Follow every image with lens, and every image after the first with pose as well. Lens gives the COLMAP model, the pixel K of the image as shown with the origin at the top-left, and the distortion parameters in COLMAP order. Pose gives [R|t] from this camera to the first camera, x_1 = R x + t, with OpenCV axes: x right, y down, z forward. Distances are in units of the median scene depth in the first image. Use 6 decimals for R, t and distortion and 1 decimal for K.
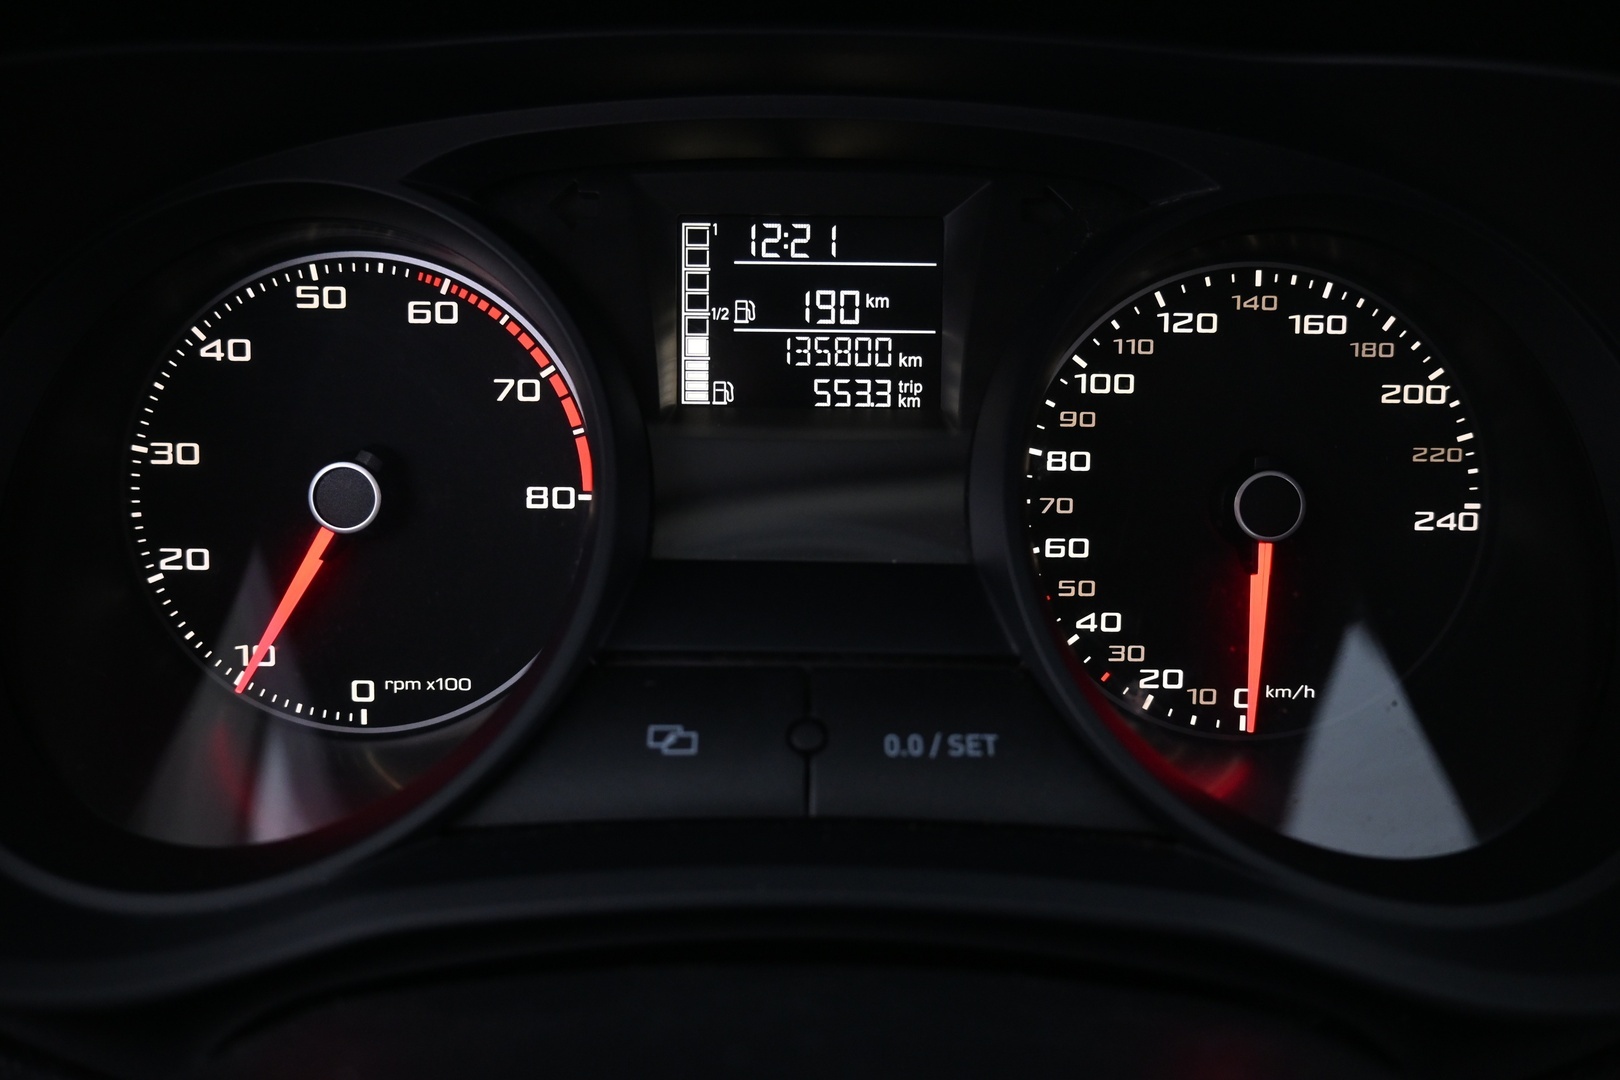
lens RADIAL K [[1156.2, 0, 799.0], [0, 1156.2, 544.6], [0, 0, 1]] dist [-0.012918, 0.000167]
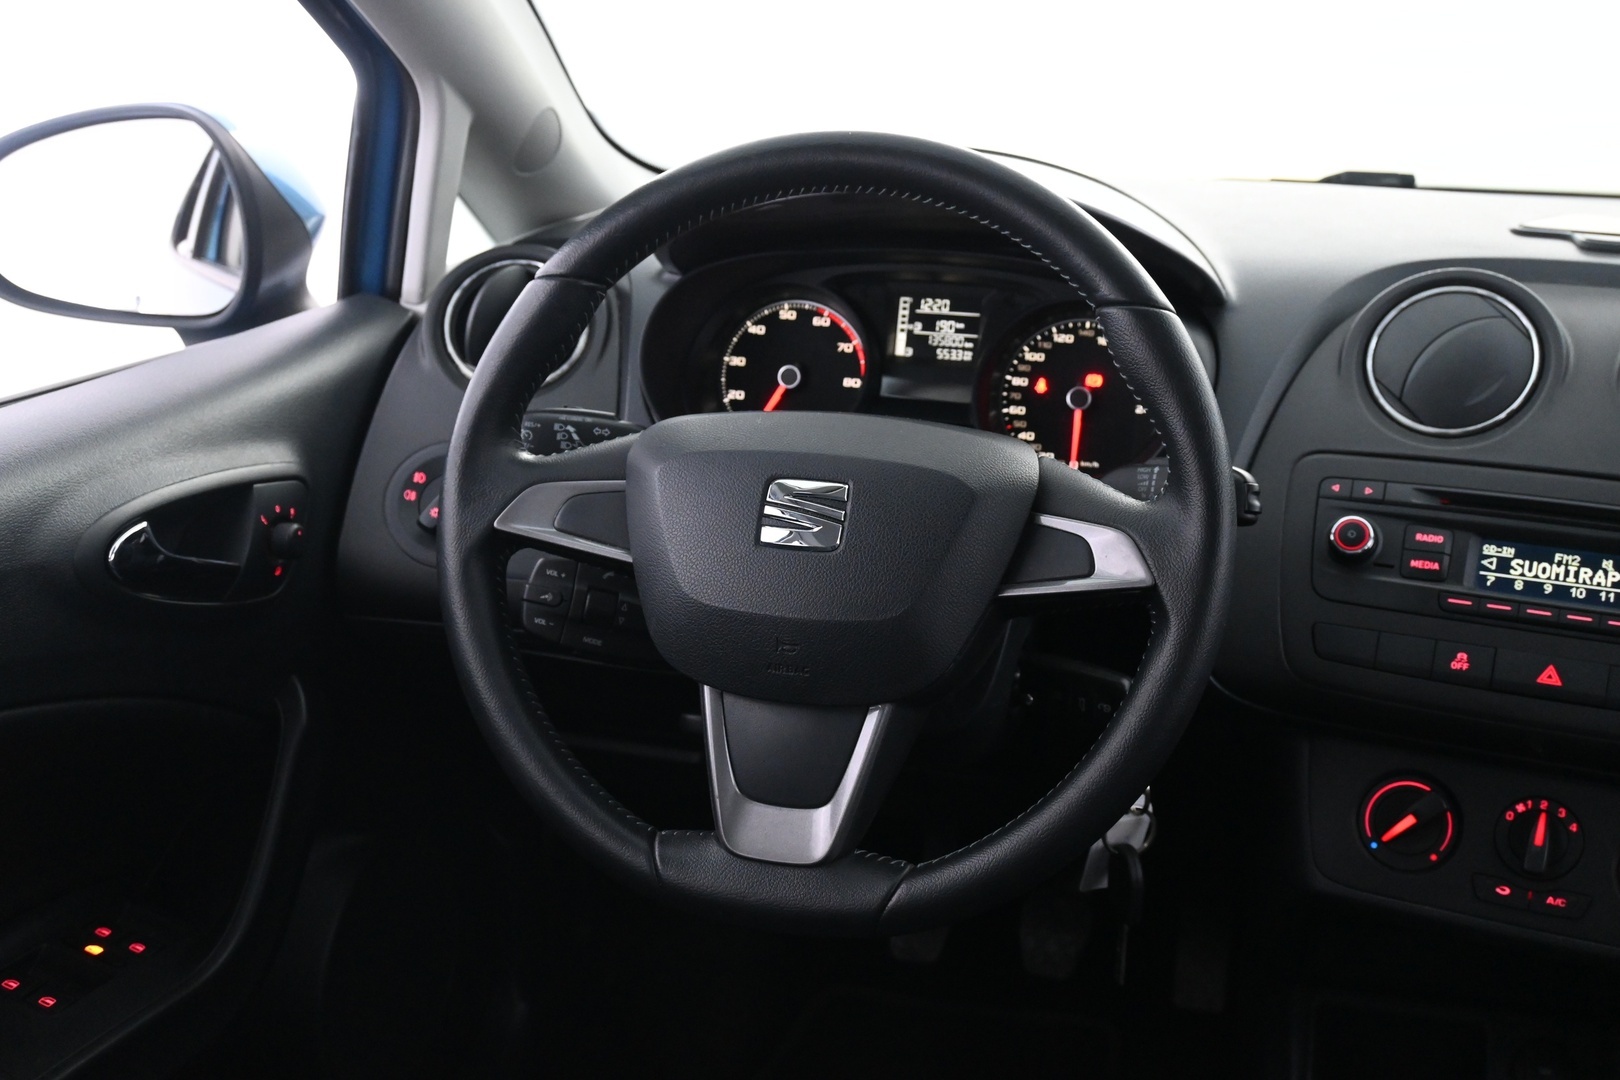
lens RADIAL K [[1688.4, 0, 819.6], [0, 1688.4, 540.3], [0, 0, 1]] dist [-0.016419, 0.000000]
pose [[0.963650, 0.085480, -0.253125, 0.888310], [-0.106540, 0.991793, -0.070675, 0.712167], [0.245006, 0.095074, 0.964849, -3.365042]]
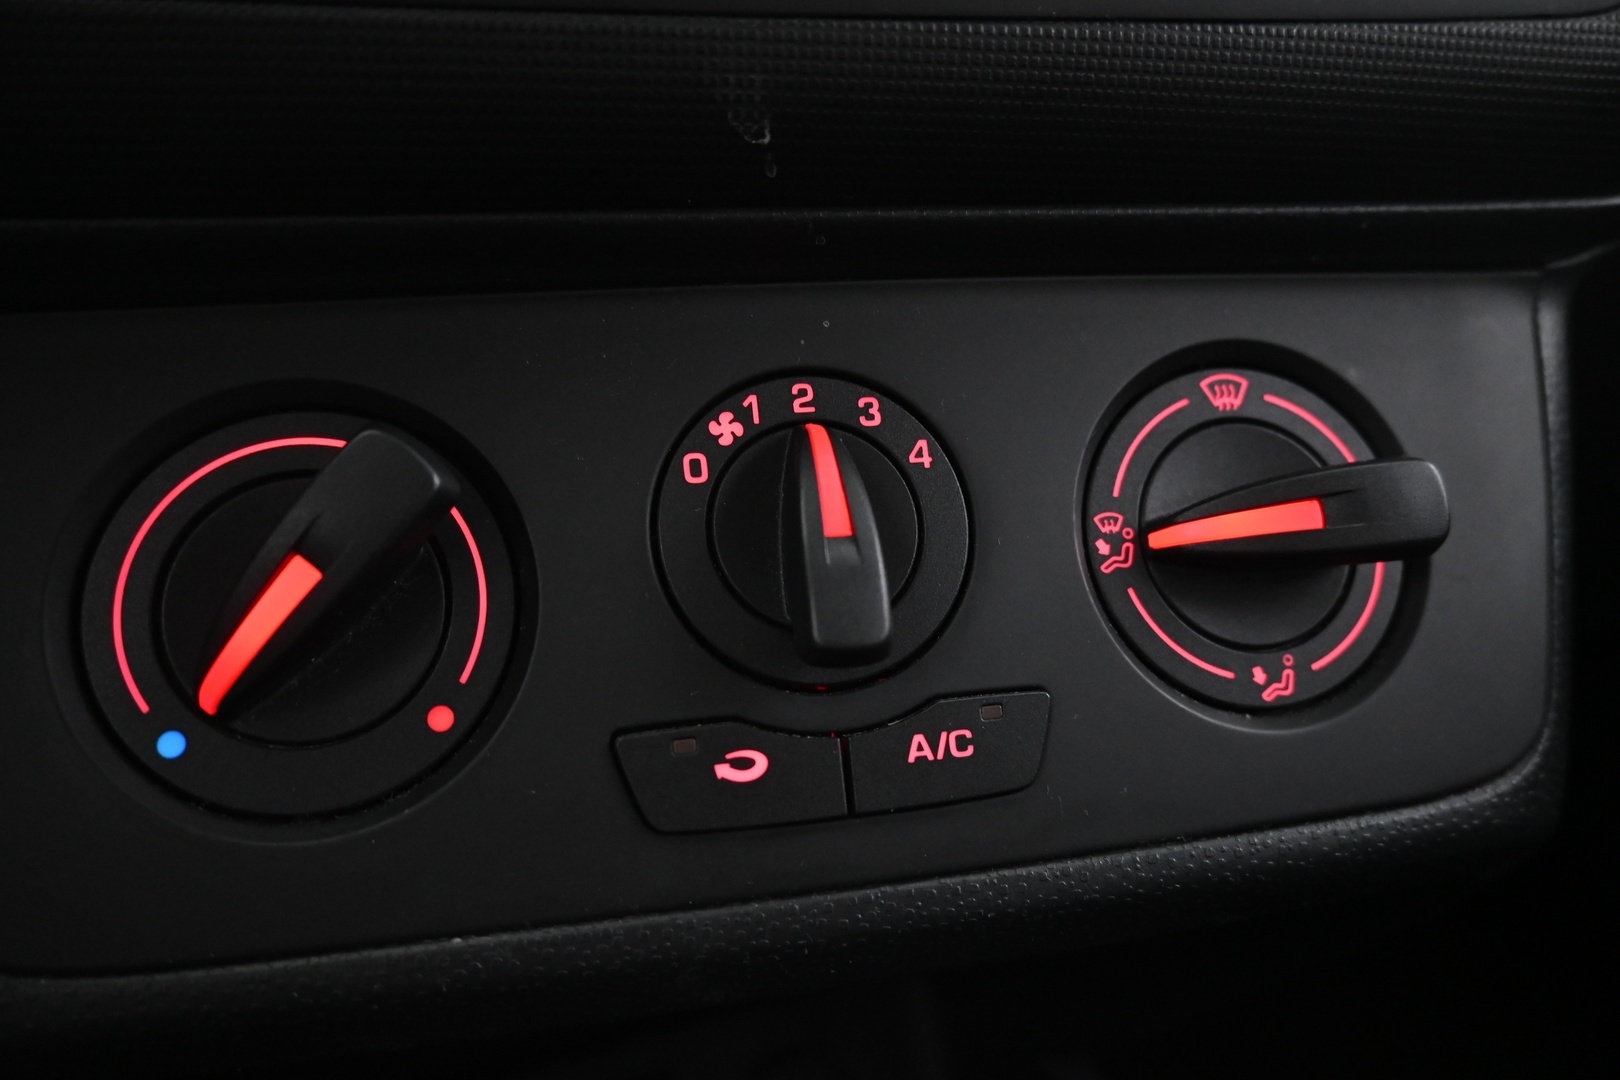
lens RADIAL K [[1156.2, 0, 809.8], [0, 1156.2, 537.6], [0, 0, 1]] dist [-0.012918, 0.000167]
pose [[0.925050, -0.116926, 0.361400, 1.285152], [0.156050, 0.984428, -0.080933, 0.984625], [-0.346309, 0.131264, 0.928892, -0.016079]]
